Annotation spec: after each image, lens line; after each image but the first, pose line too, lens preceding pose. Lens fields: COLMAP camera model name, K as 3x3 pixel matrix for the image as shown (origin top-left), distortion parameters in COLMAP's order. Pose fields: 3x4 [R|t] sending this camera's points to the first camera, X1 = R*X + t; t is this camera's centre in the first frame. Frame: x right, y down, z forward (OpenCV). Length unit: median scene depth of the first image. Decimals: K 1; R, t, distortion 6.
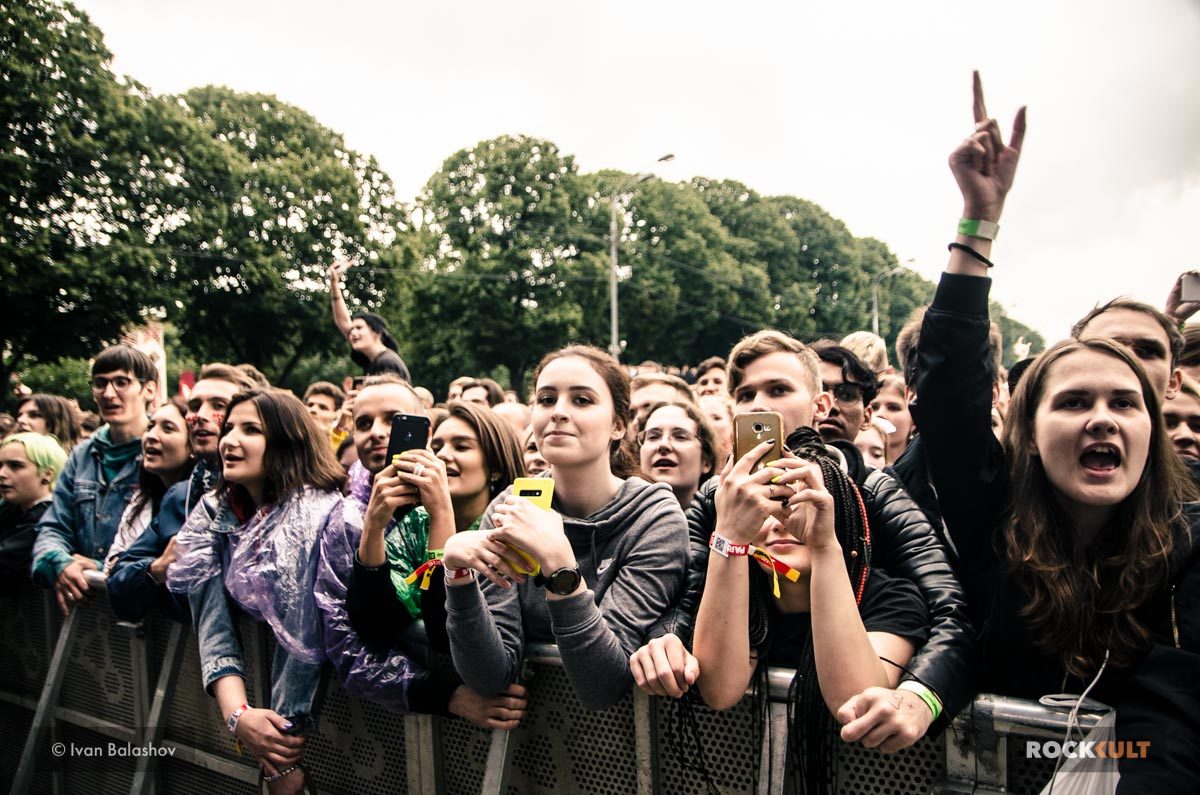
lens RADIAL K [[874.2, 0, 581.2], [0, 874.2, 414.5], [0, 0, 1]] dist [-0.138303, 0.128930]
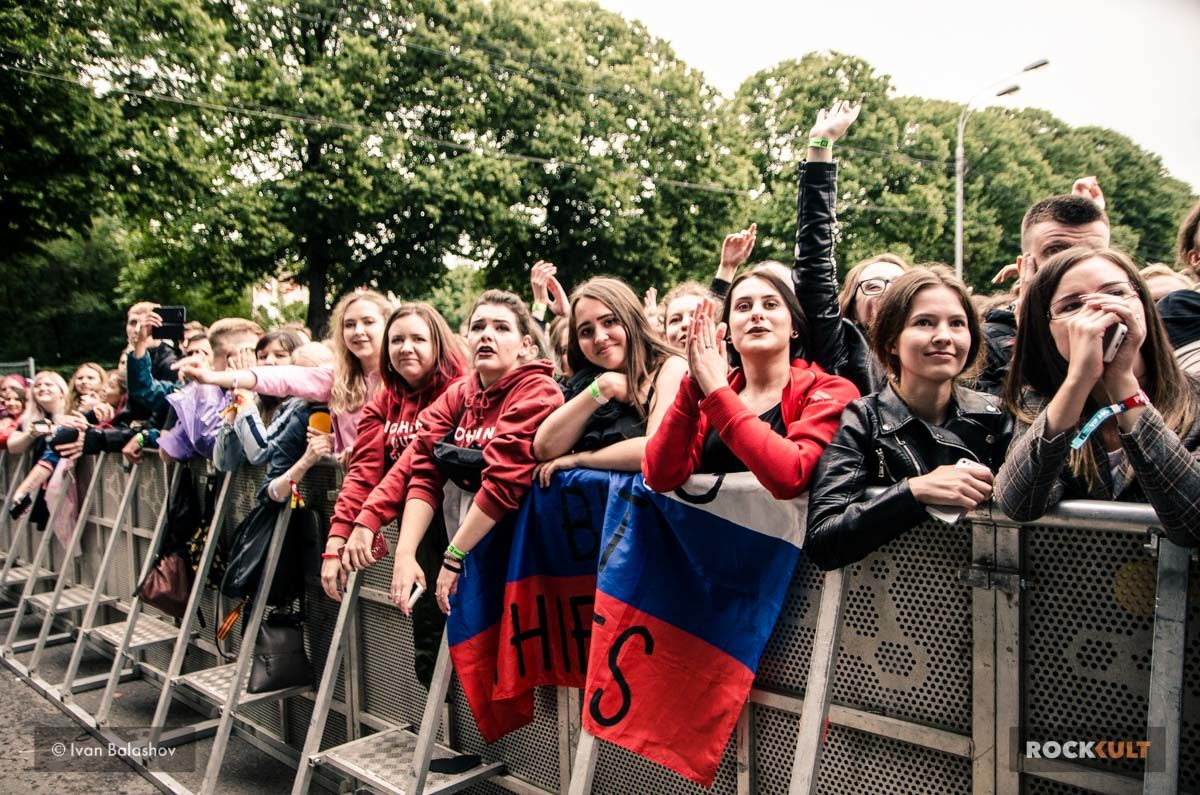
lens RADIAL K [[884.6, 0, 594.1], [0, 884.6, 415.9], [0, 0, 1]] dist [-0.125995, 0.112715]
pose [[0.983527, 0.021908, -0.179431, -0.198375], [-0.014563, 0.999005, 0.042147, 0.016084], [0.180176, -0.038839, 0.982867, 0.113026]]
